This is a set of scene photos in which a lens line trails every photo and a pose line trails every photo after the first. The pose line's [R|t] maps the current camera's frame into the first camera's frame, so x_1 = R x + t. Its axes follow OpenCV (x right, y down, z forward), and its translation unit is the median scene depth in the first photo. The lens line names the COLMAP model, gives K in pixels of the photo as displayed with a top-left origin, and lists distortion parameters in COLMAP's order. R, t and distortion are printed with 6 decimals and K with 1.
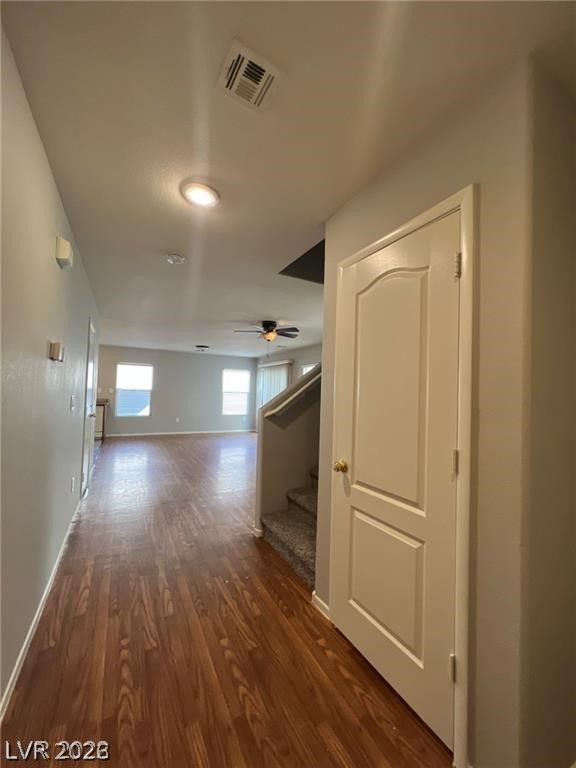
lens RADIAL K [[304.9, 0, 291.2], [0, 304.9, 383.9], [0, 0, 1]] dist [-0.003298, 0.000876]
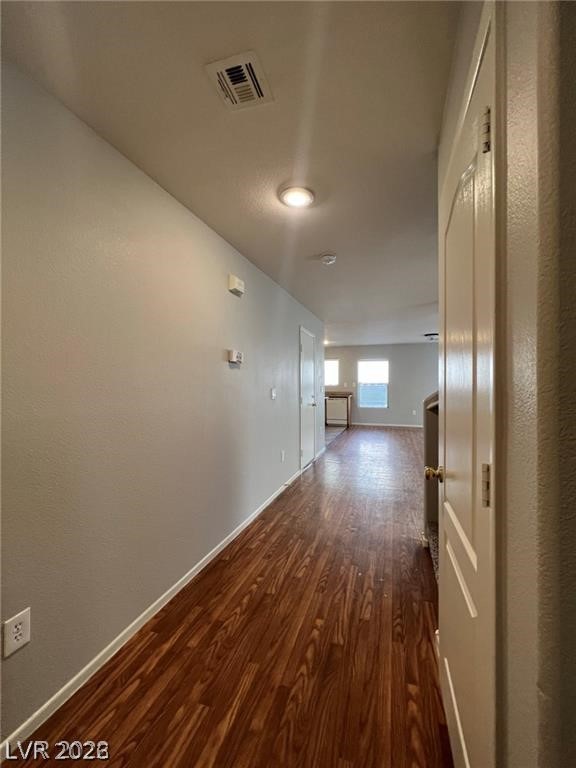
lens RADIAL K [[304.9, 0, 289.9], [0, 304.9, 383.2], [0, 0, 1]] dist [-0.003298, 0.000876]
pose [[0.681781, -0.030333, -0.730927, 0.468368], [0.044258, 0.999020, -0.000176, 0.033951], [0.730217, -0.032230, 0.682455, 0.239409]]
